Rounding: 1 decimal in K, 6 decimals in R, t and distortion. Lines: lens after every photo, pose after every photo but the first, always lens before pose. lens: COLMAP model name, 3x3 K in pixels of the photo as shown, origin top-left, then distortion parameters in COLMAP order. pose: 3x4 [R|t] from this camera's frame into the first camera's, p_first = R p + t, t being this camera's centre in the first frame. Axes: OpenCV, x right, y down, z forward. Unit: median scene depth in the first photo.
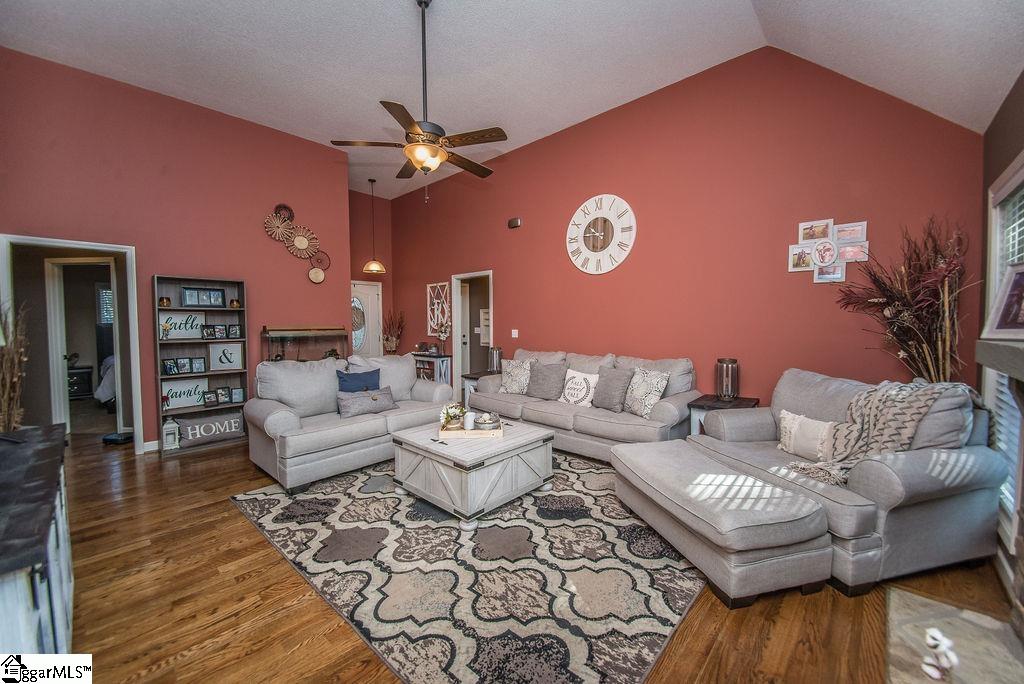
lens RADIAL K [[393.4, 0, 513.2], [0, 393.4, 340.0], [0, 0, 1]] dist [0.008432, -0.003588]
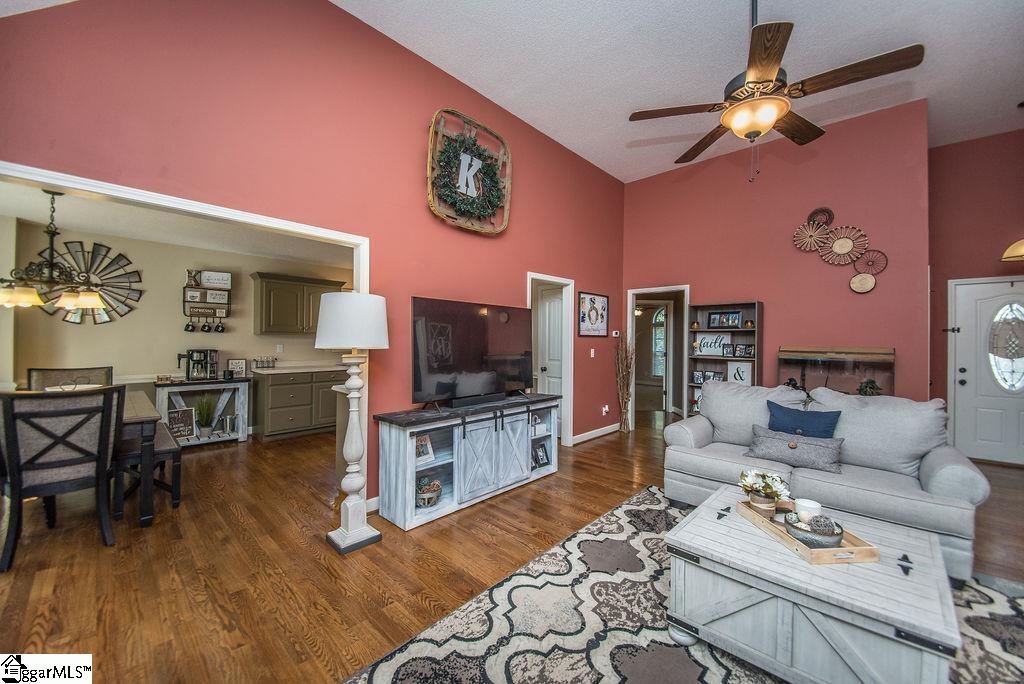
lens RADIAL K [[393.4, 0, 514.2], [0, 393.4, 340.3], [0, 0, 1]] dist [0.008432, -0.003588]
pose [[-0.021634, 0.009635, -0.999720, 0.579124], [-0.055041, 0.998426, 0.010813, -0.044201], [0.998250, 0.055259, -0.021070, 0.668315]]
